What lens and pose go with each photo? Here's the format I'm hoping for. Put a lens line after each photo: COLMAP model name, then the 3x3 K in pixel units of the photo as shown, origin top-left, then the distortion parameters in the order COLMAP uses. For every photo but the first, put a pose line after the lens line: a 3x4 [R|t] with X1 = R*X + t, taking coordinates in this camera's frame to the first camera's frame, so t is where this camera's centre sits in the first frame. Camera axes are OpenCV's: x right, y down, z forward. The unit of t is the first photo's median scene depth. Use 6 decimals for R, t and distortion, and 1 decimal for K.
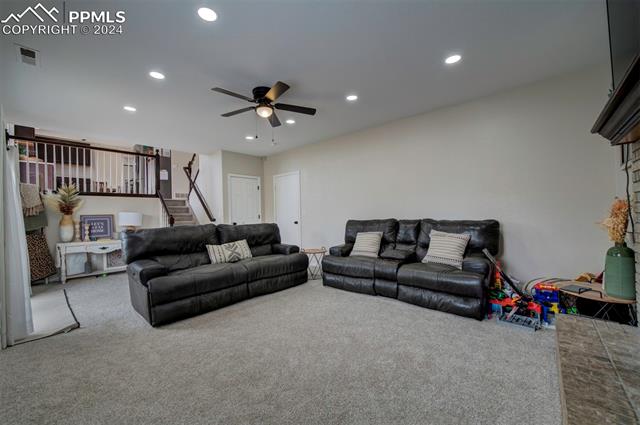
lens RADIAL K [[256.1, 0, 317.6], [0, 256.1, 212.8], [0, 0, 1]] dist [0.003743, 0.000641]
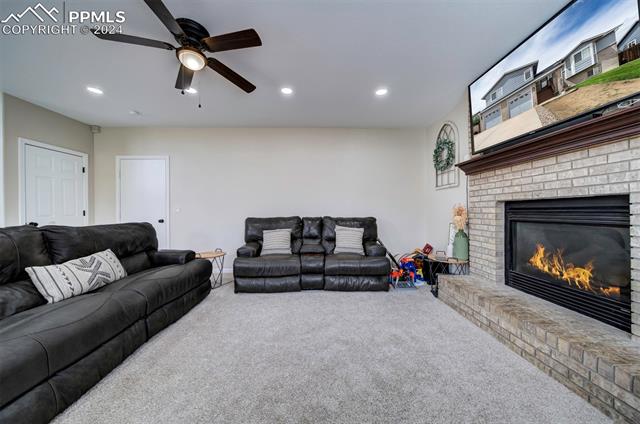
lens RADIAL K [[218.4, 0, 313.7], [0, 218.4, 210.9], [0, 0, 1]] dist [-0.003302, 0.000015]
pose [[0.727996, 0.019270, 0.685311, -0.311934], [-0.016765, 0.999806, -0.010305, 0.008723], [-0.685377, -0.003987, 0.728178, 0.298890]]
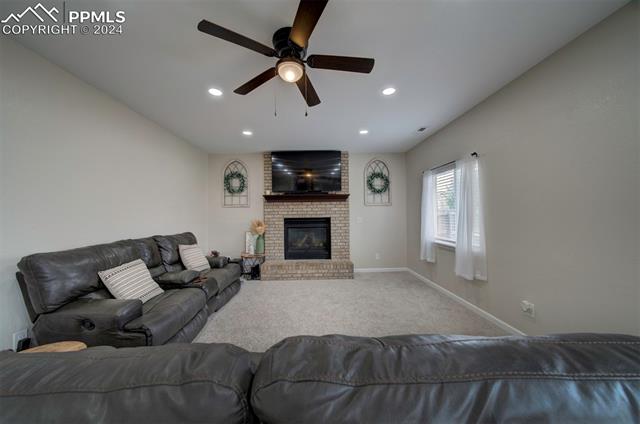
lens RADIAL K [[218.4, 0, 320.0], [0, 218.4, 212.7], [0, 0, 1]] dist [-0.003302, 0.000015]
pose [[-0.687042, 0.037869, 0.725630, -0.572406], [0.018363, 0.999227, -0.034761, -0.021656], [-0.726386, -0.010557, -0.687206, 1.195843]]
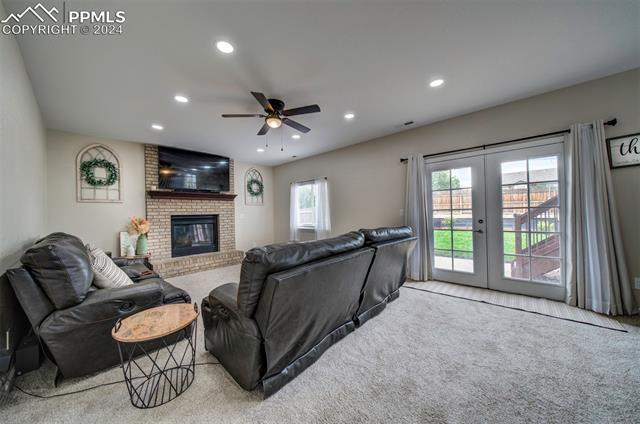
lens RADIAL K [[218.4, 0, 317.4], [0, 218.4, 213.3], [0, 0, 1]] dist [-0.003302, 0.000015]
pose [[-0.998892, 0.046751, 0.005466, -0.322704], [0.046660, 0.998786, -0.015772, 0.011967], [-0.006197, -0.015500, -0.999861, 1.770132]]
